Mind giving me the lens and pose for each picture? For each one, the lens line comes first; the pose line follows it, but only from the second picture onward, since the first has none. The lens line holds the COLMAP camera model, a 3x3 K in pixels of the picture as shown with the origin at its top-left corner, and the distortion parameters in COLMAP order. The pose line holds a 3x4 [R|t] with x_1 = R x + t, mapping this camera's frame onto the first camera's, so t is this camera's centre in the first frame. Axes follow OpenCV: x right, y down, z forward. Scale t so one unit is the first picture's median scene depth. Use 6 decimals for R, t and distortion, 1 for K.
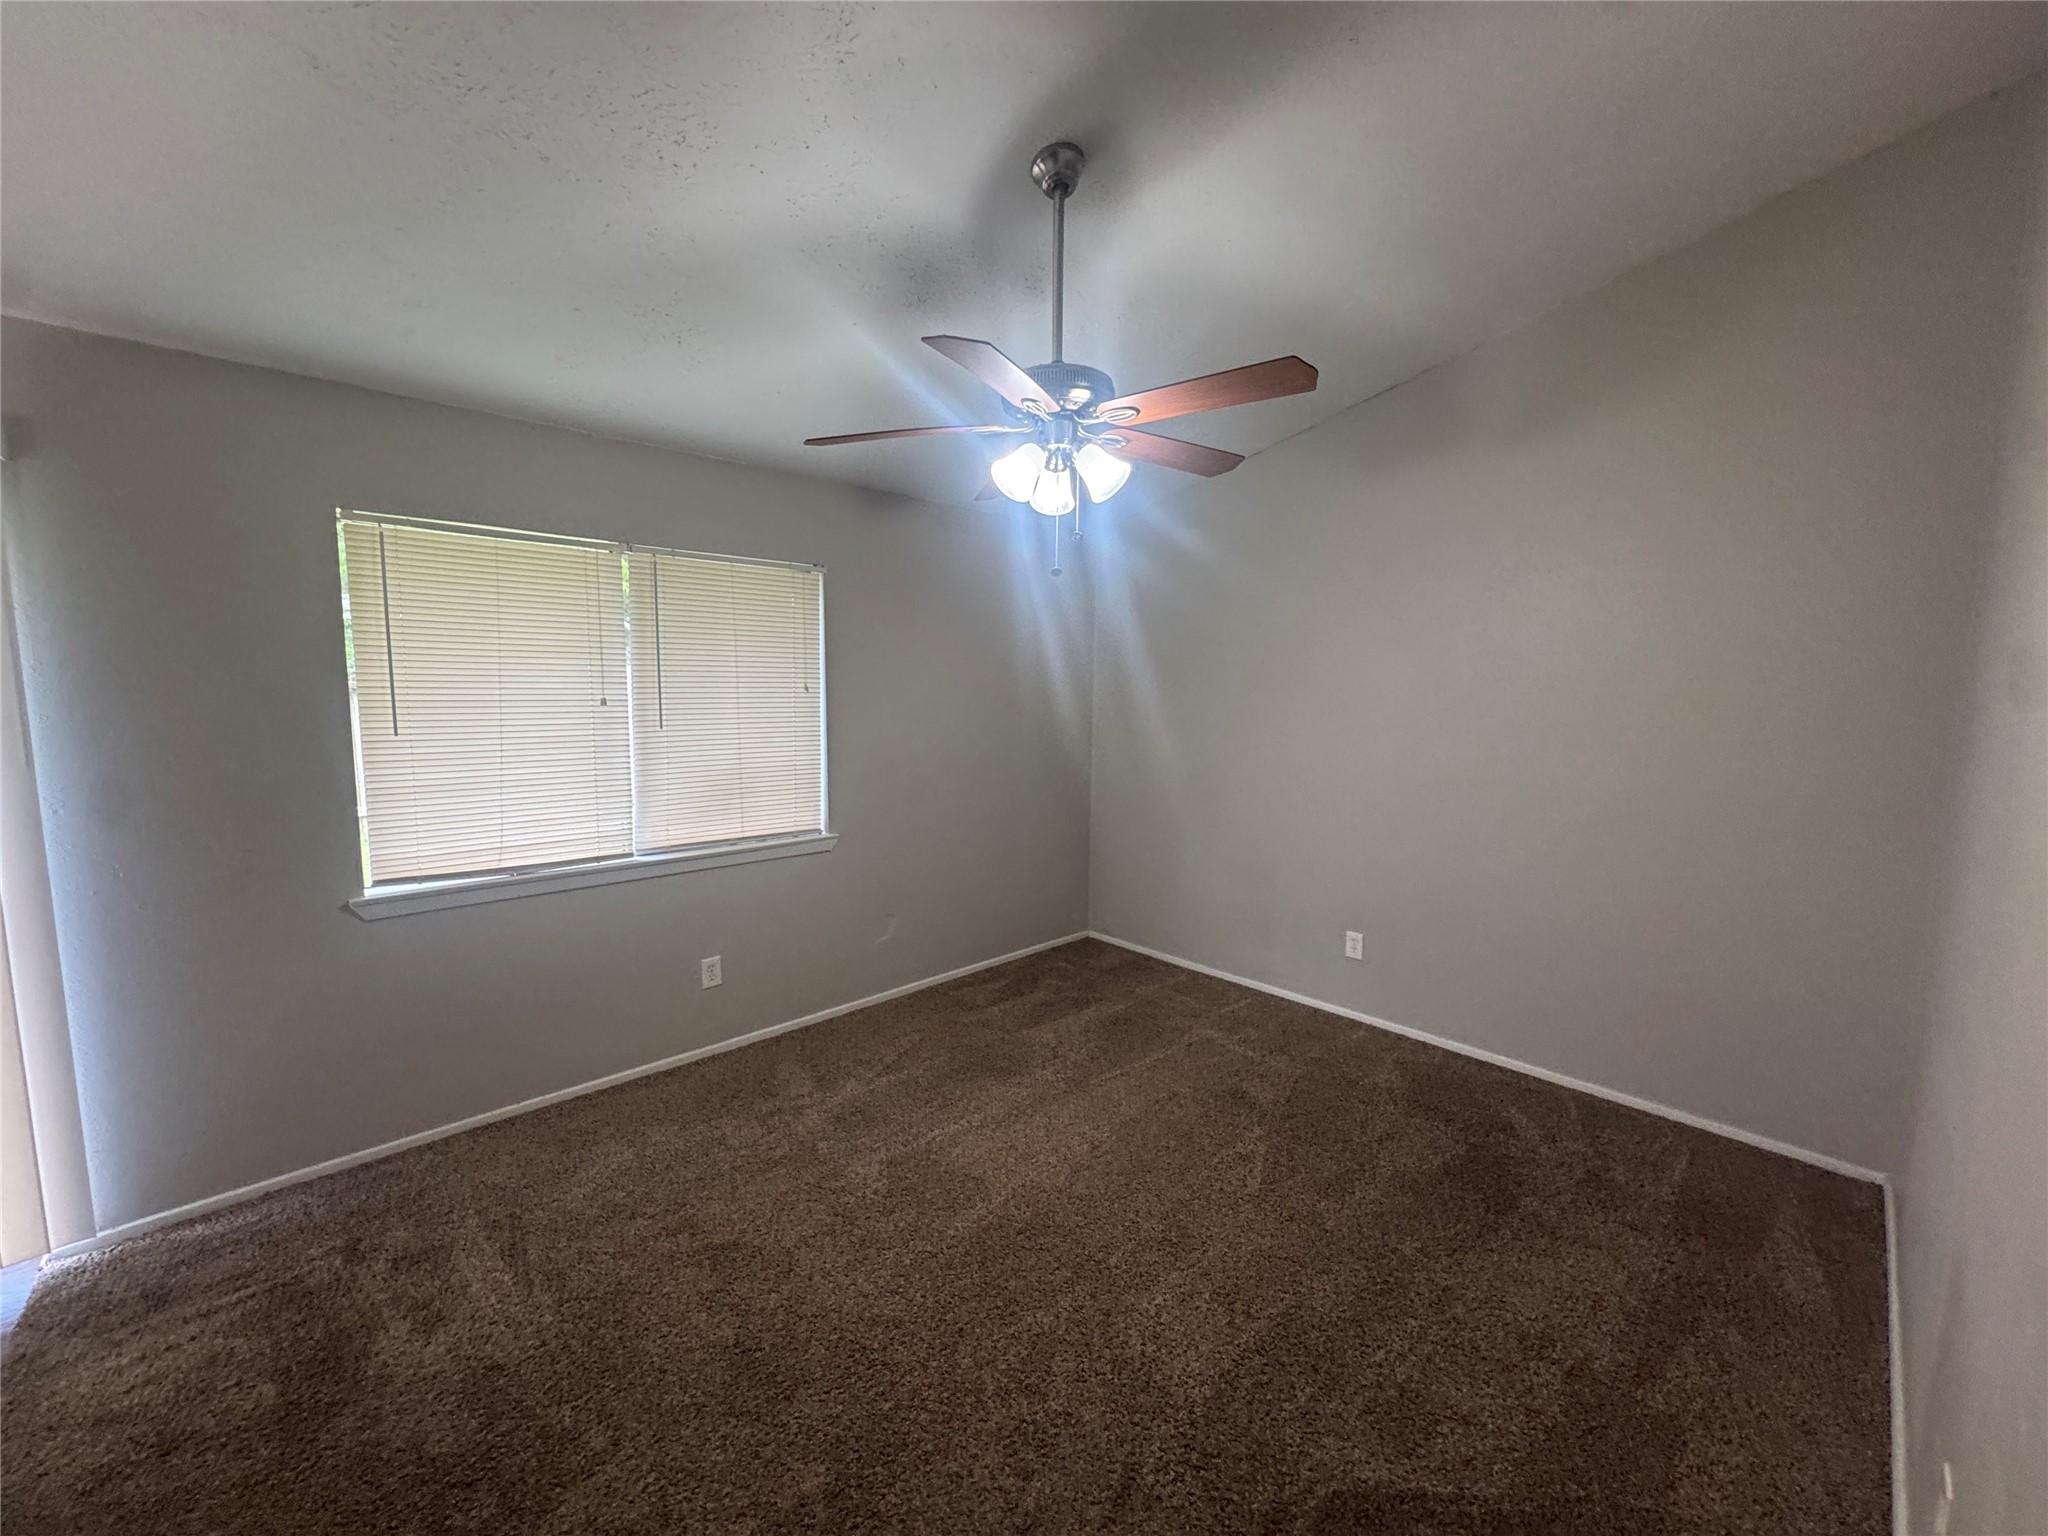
lens RADIAL K [[816.8, 0, 1026.3], [0, 816.8, 766.1], [0, 0, 1]] dist [-0.002746, 0.000715]
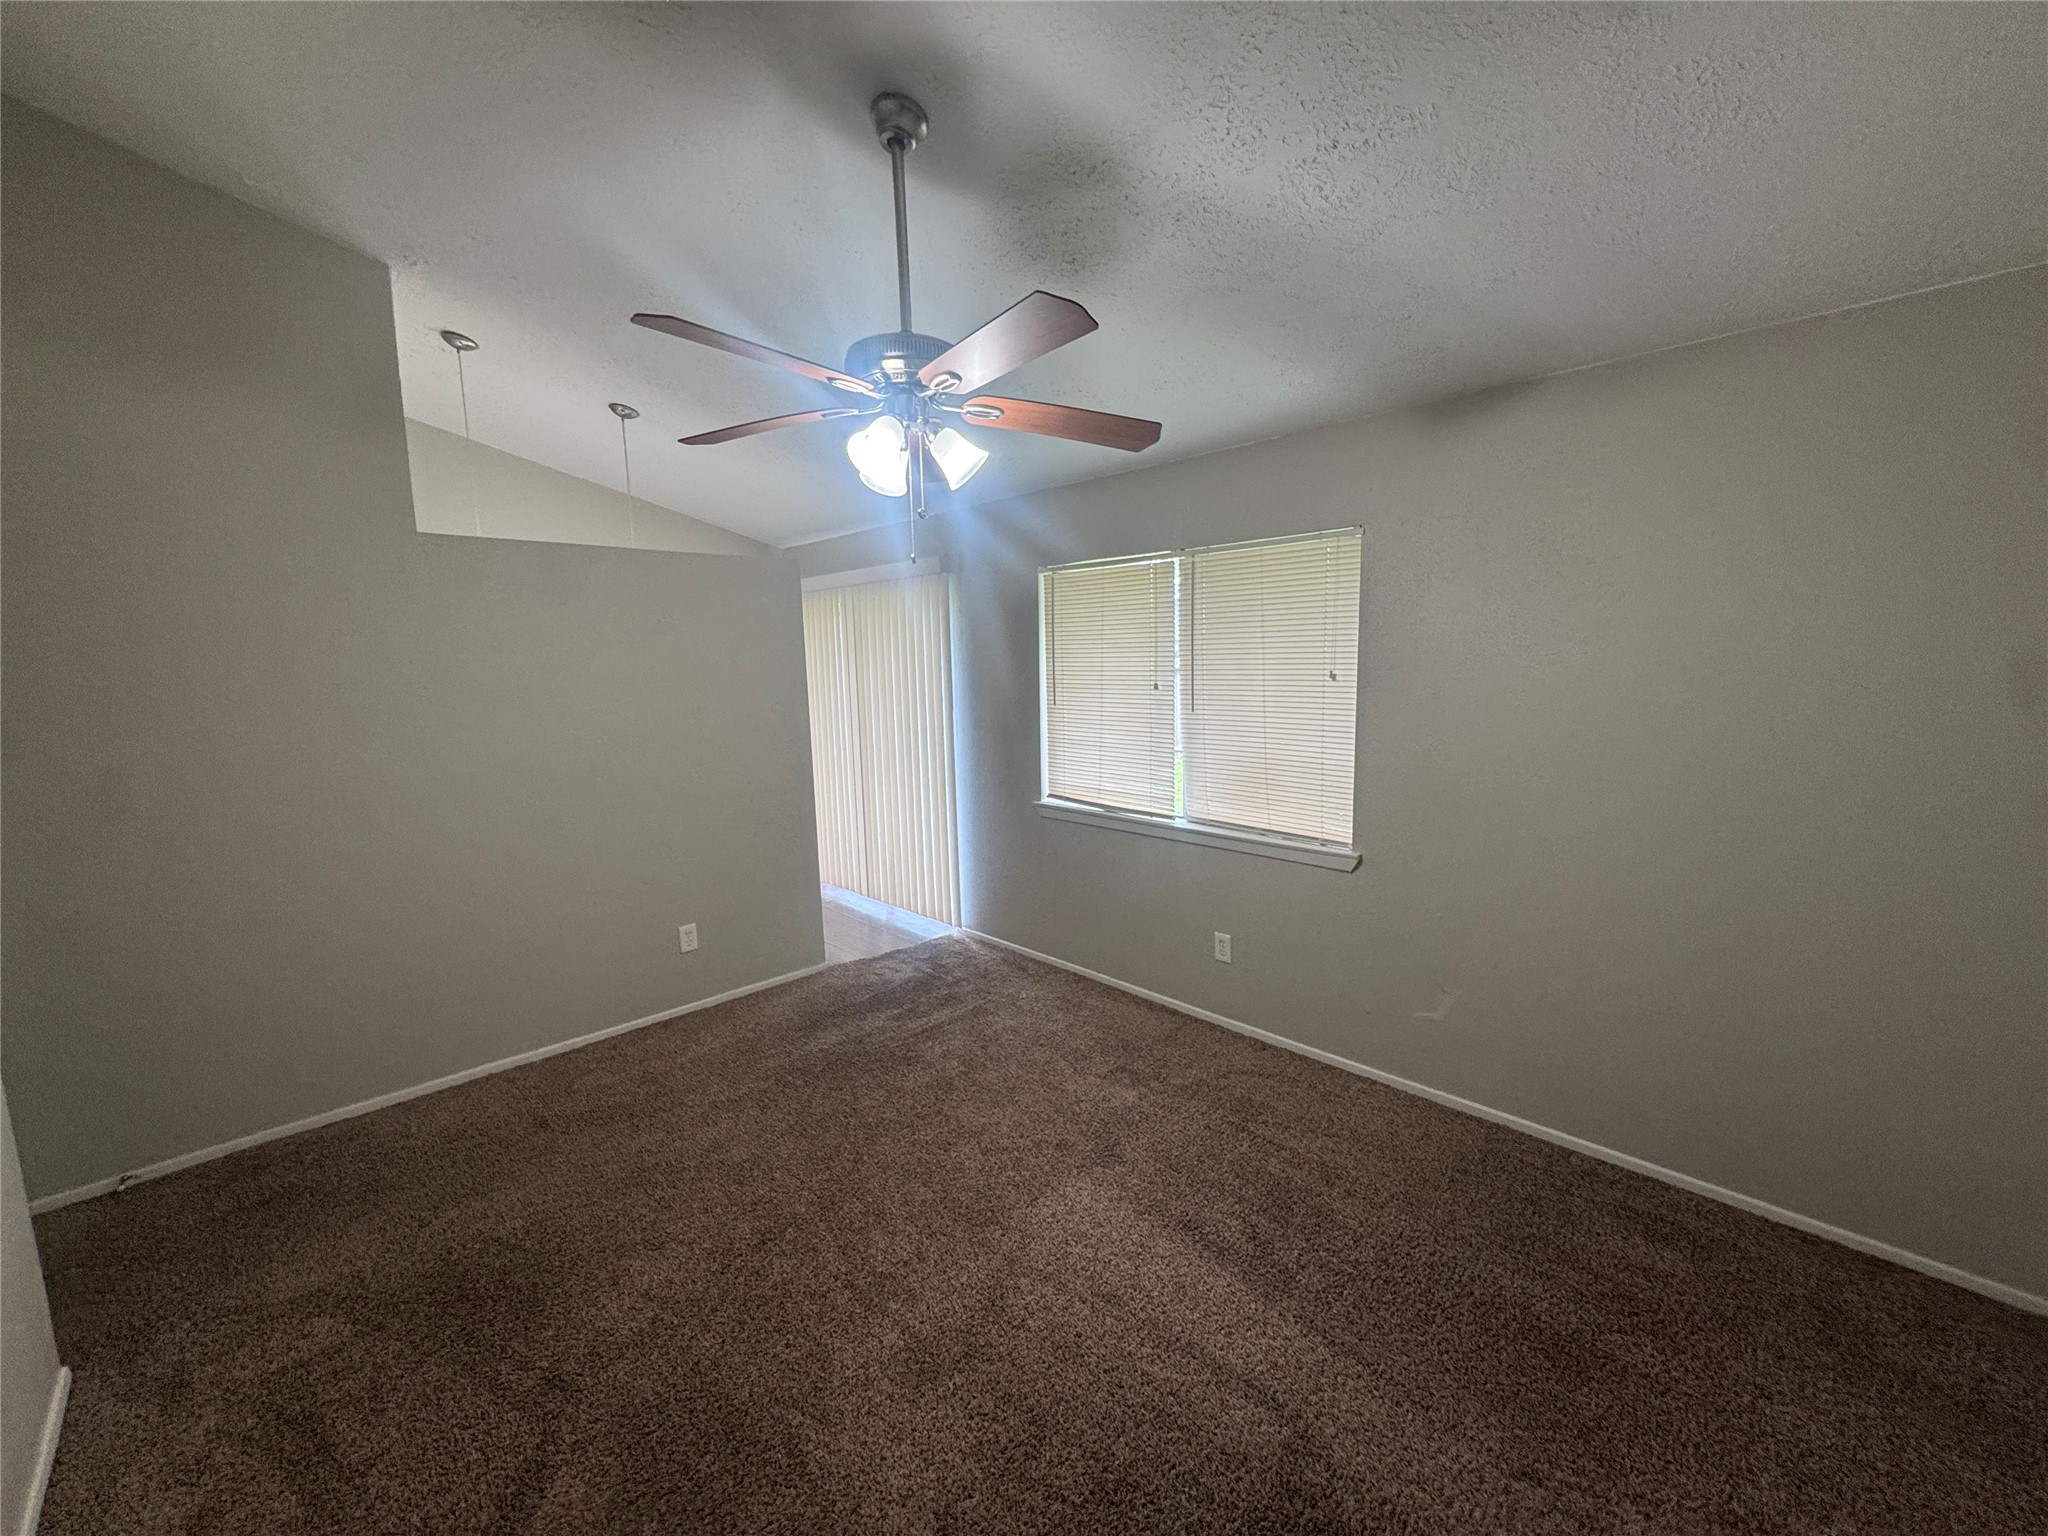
lens RADIAL K [[816.8, 0, 1022.6], [0, 816.8, 772.3], [0, 0, 1]] dist [-0.002746, 0.000715]
pose [[0.001737, 0.125163, -0.992135, 0.665442], [-0.088283, 0.988282, 0.124522, -0.082092], [0.996094, 0.087372, 0.012766, 0.758075]]
